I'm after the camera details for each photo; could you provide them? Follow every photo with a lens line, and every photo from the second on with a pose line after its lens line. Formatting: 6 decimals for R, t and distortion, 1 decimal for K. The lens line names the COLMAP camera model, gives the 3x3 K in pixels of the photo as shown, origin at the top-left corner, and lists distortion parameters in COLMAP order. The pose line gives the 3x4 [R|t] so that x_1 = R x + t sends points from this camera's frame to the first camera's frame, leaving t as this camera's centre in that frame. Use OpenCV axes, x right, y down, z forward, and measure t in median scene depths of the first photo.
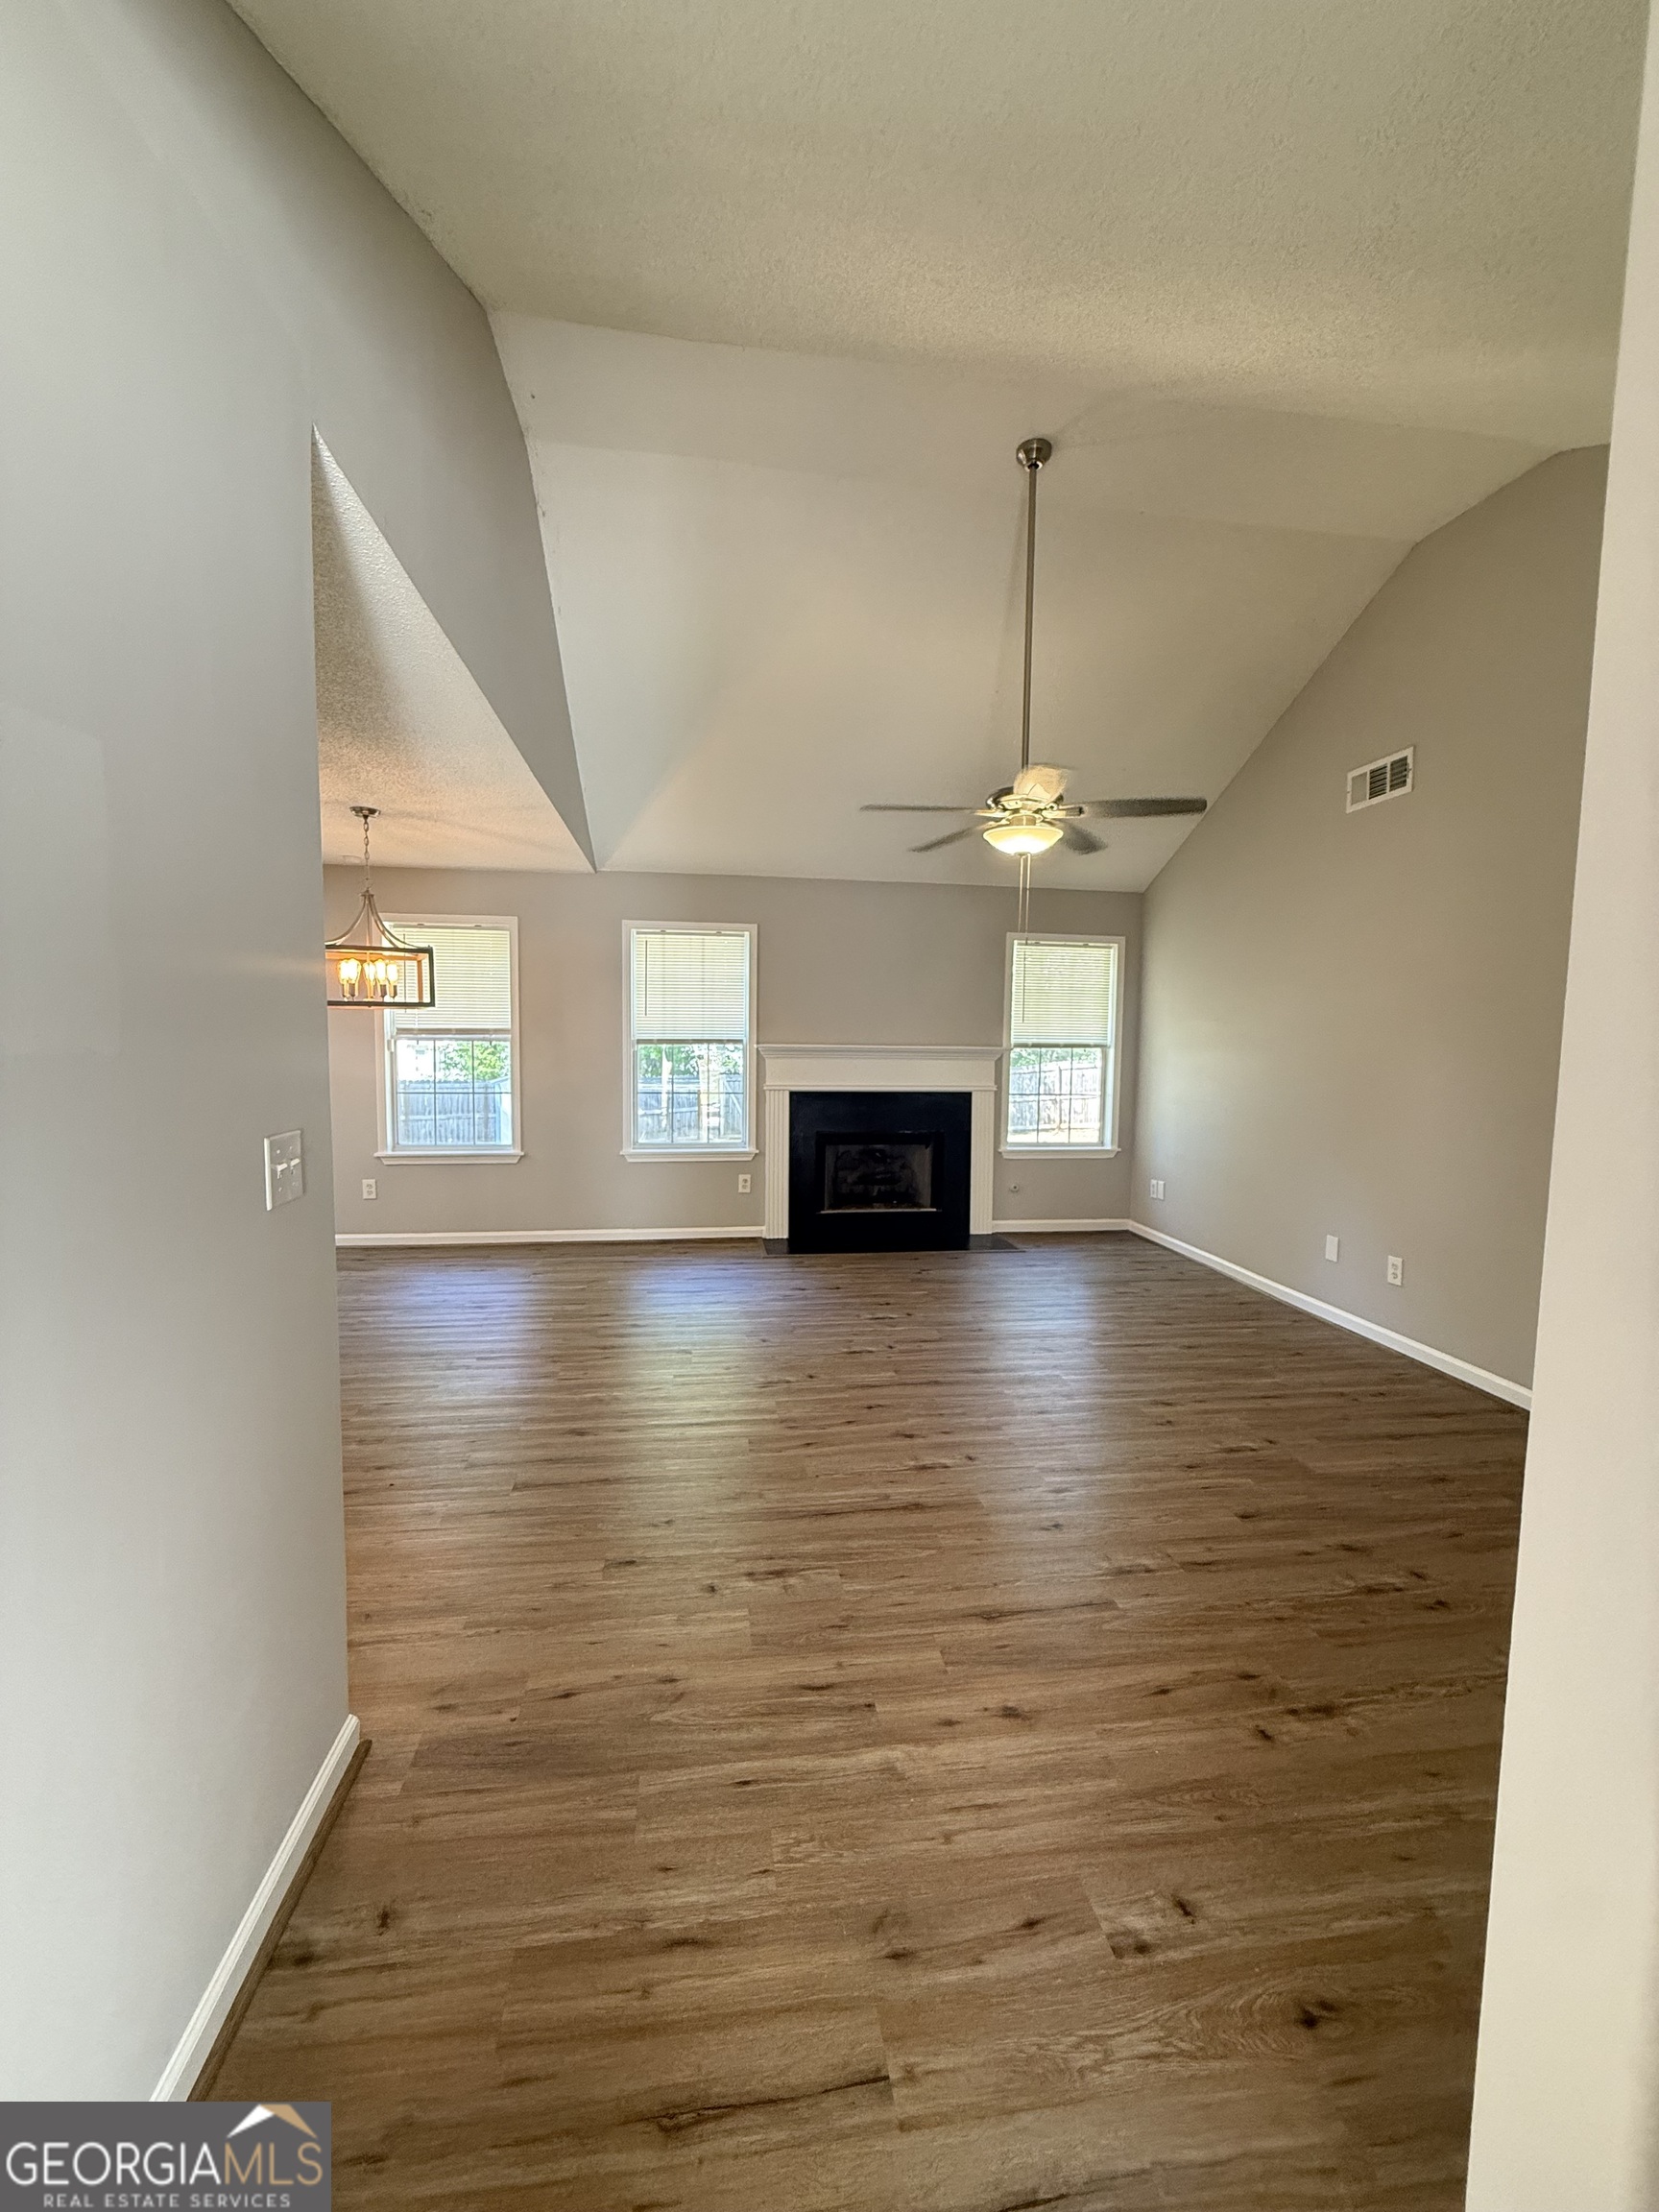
lens RADIAL K [[882.8, 0, 824.6], [0, 882.8, 1101.8], [0, 0, 1]] dist [-0.000569, -0.000232]
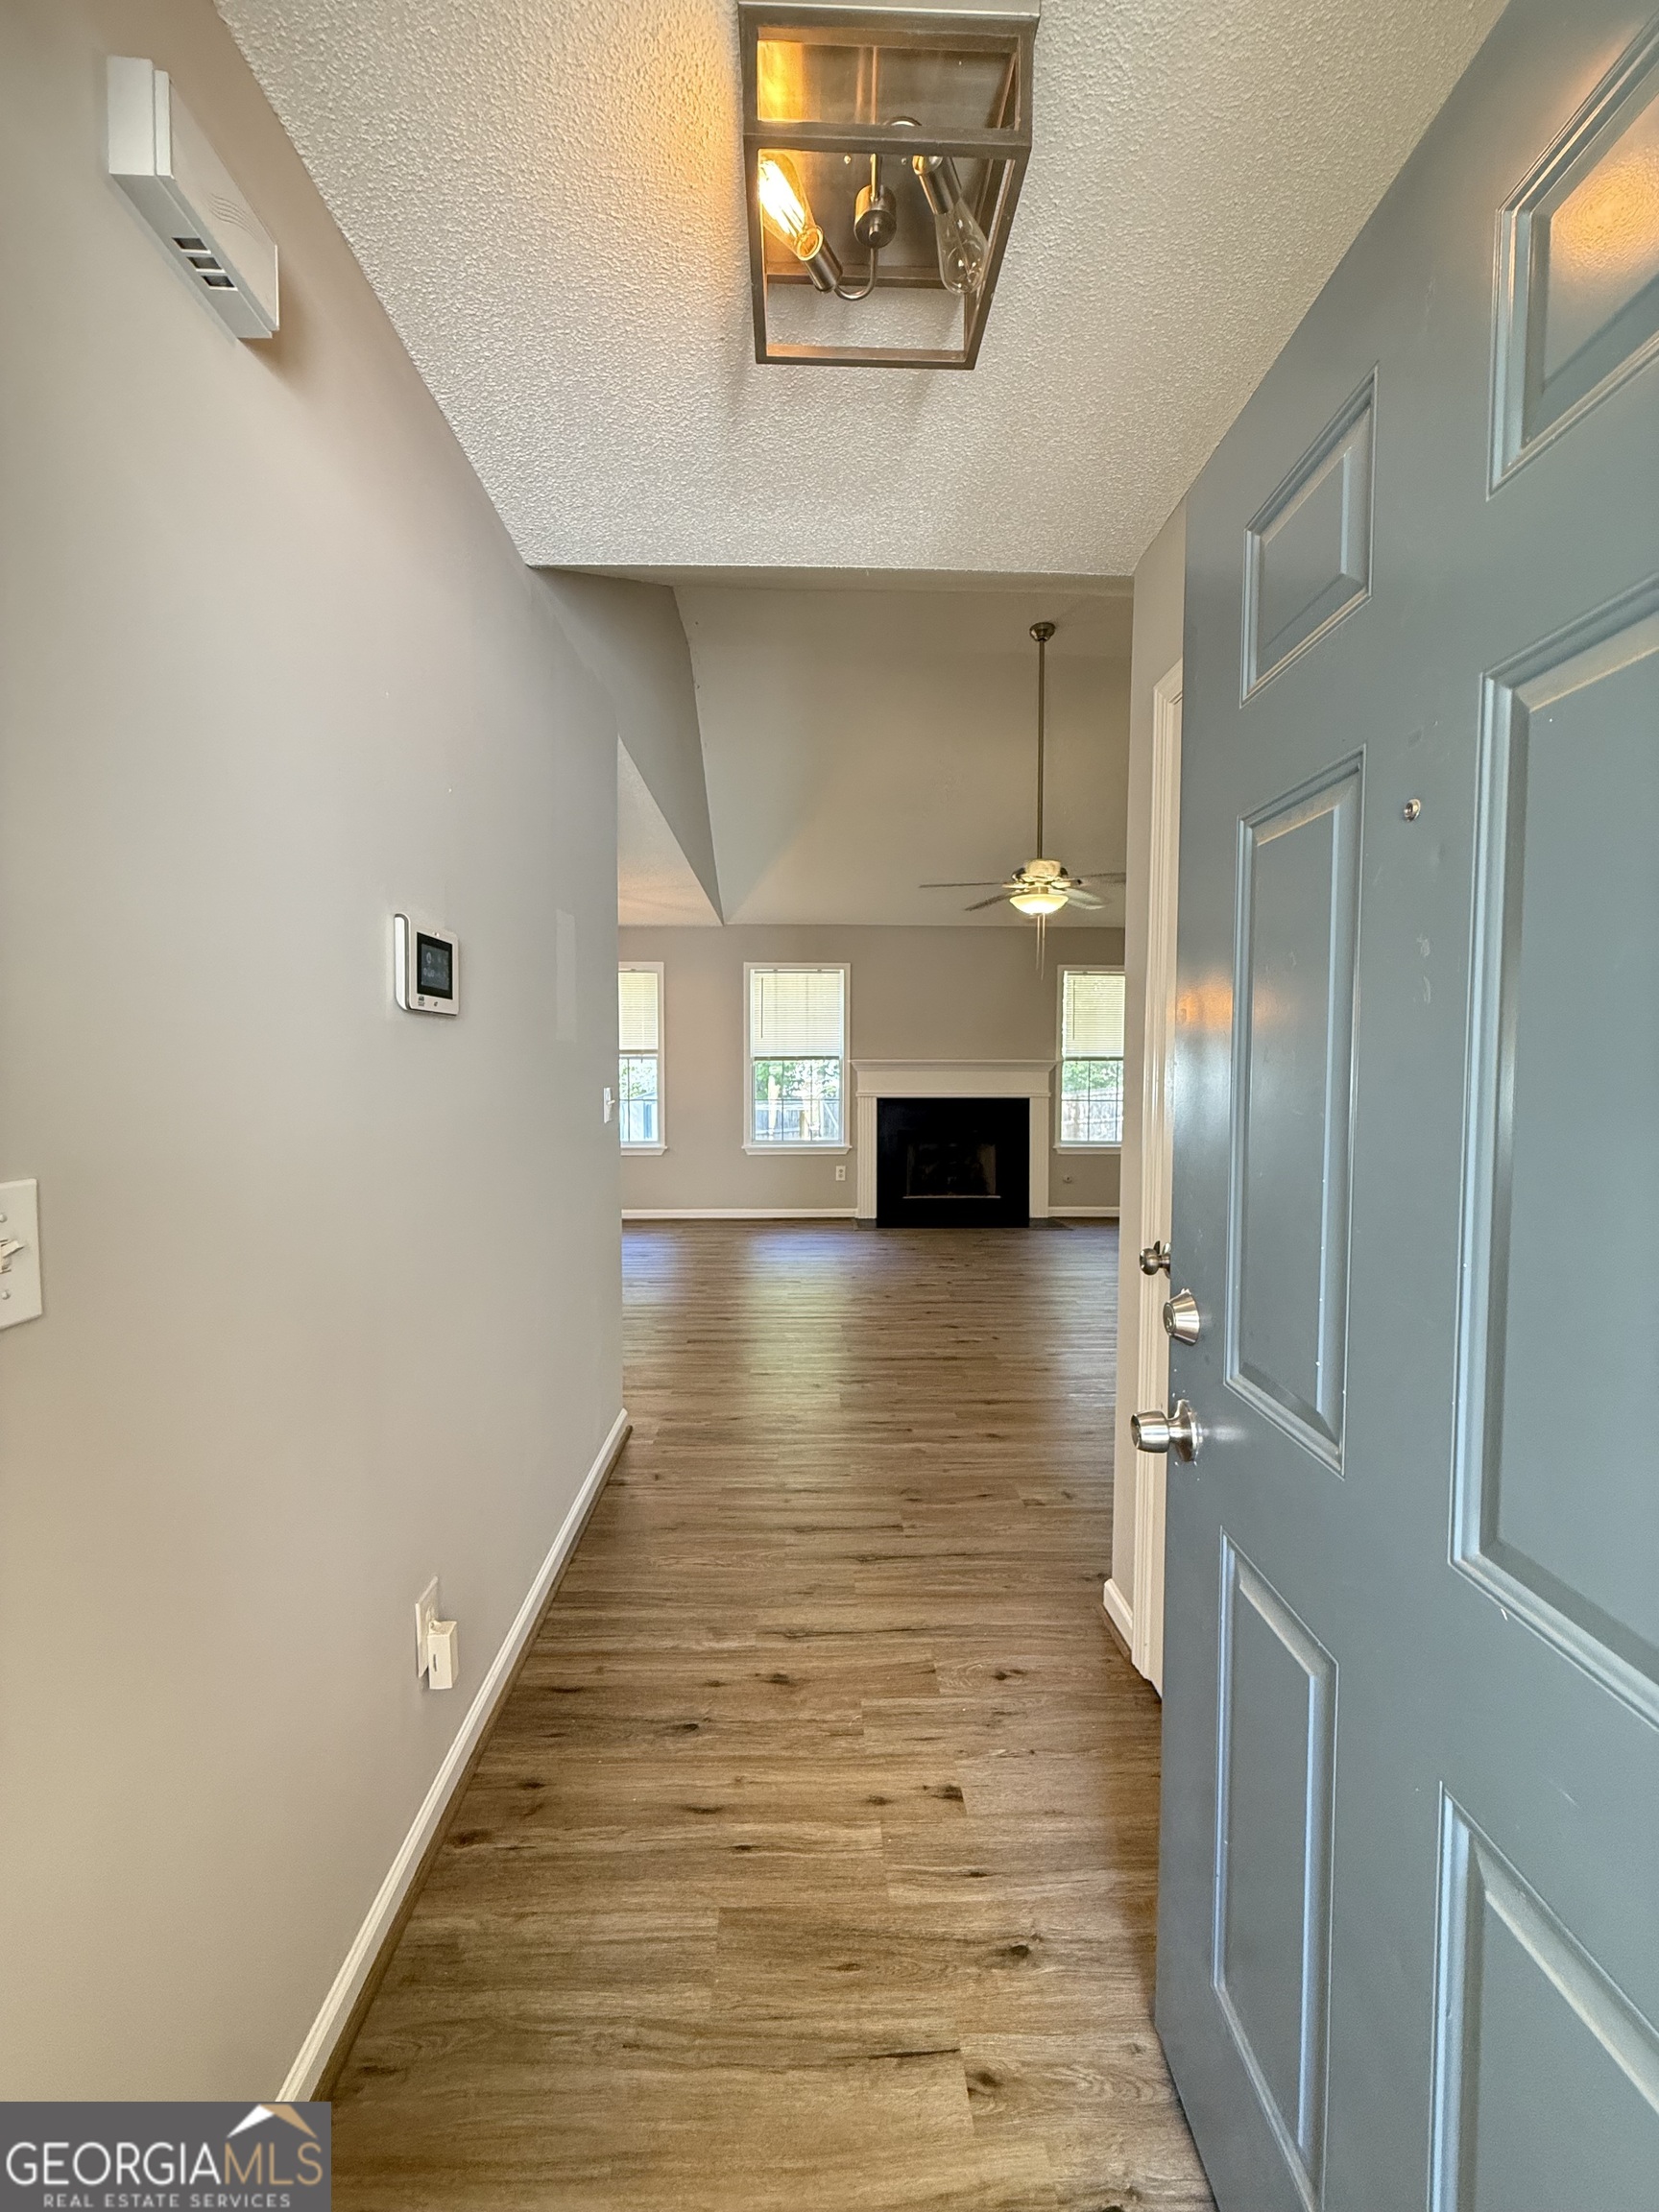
lens RADIAL K [[882.8, 0, 826.4], [0, 882.8, 1098.5], [0, 0, 1]] dist [-0.000569, -0.000232]
pose [[0.993839, -0.005706, -0.110682, 0.033249], [0.001866, 0.999394, -0.034768, 0.040203], [0.110814, 0.034348, 0.993247, -0.290548]]
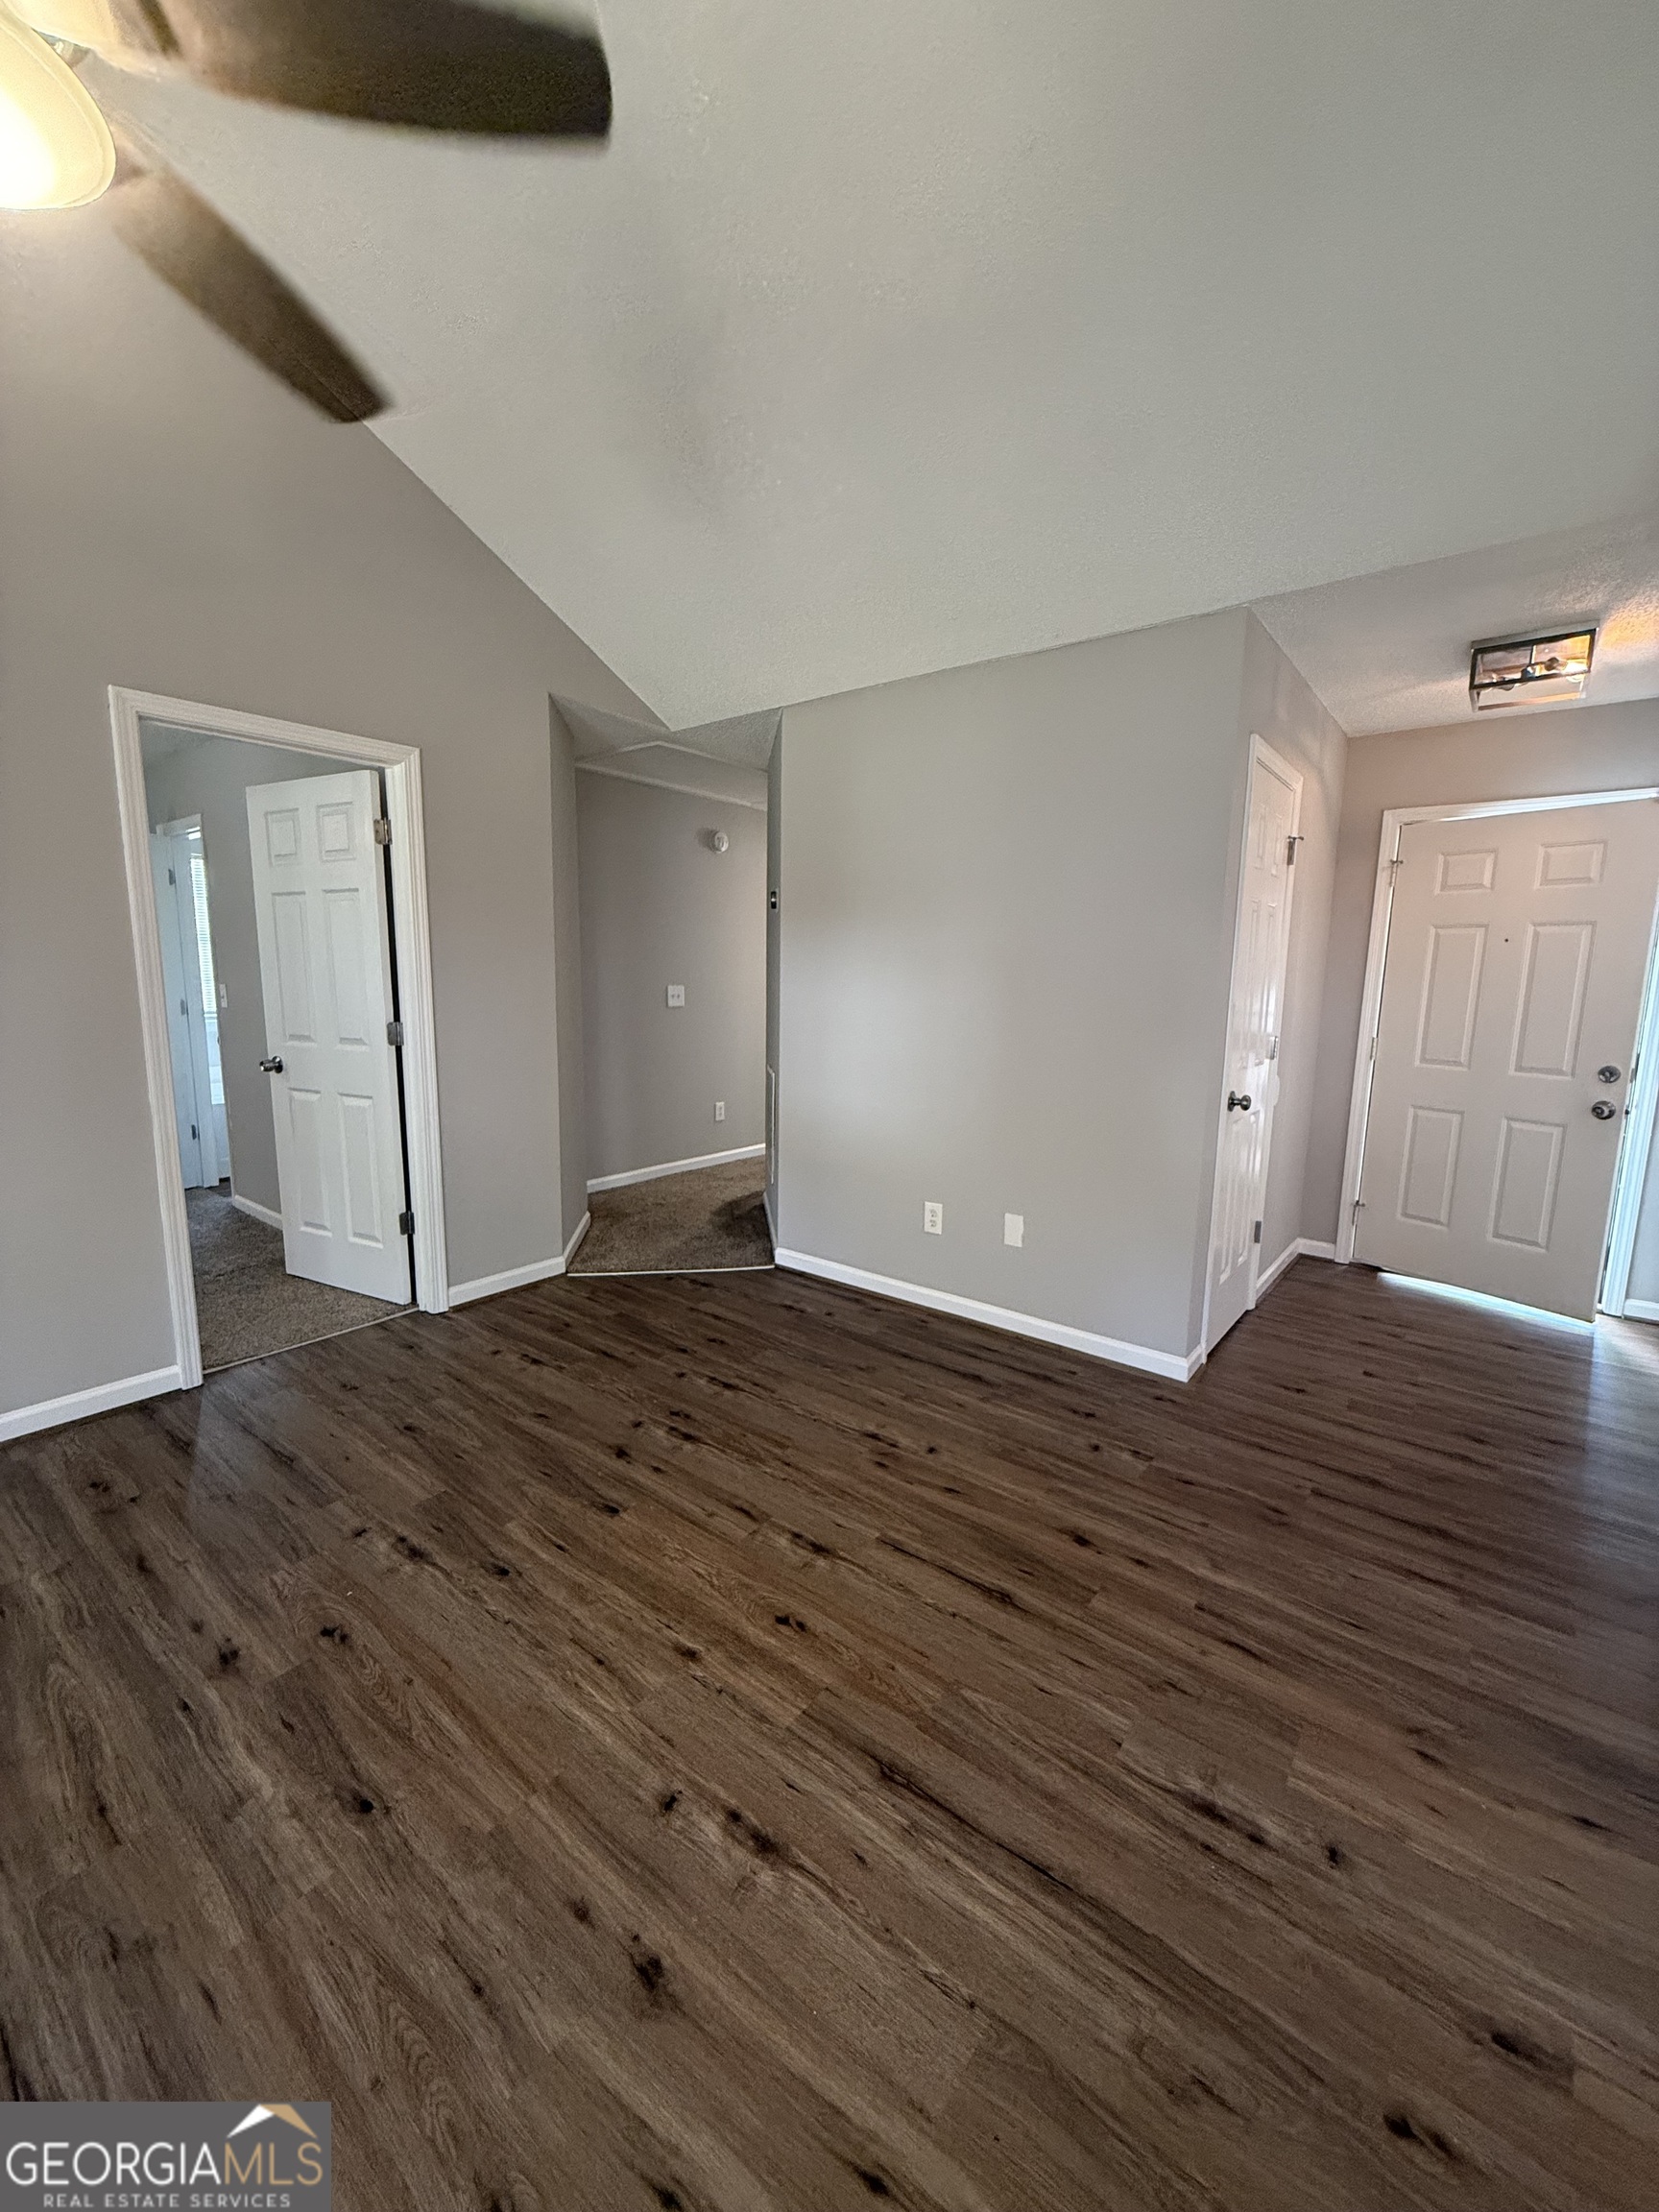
lens RADIAL K [[882.8, 0, 823.1], [0, 882.8, 1102.5], [0, 0, 1]] dist [-0.000569, -0.000232]
pose [[-0.686519, -0.131520, 0.715118, -0.119868], [0.031629, 0.977173, 0.210079, -0.046696], [-0.726424, 0.166841, -0.666688, 0.748243]]
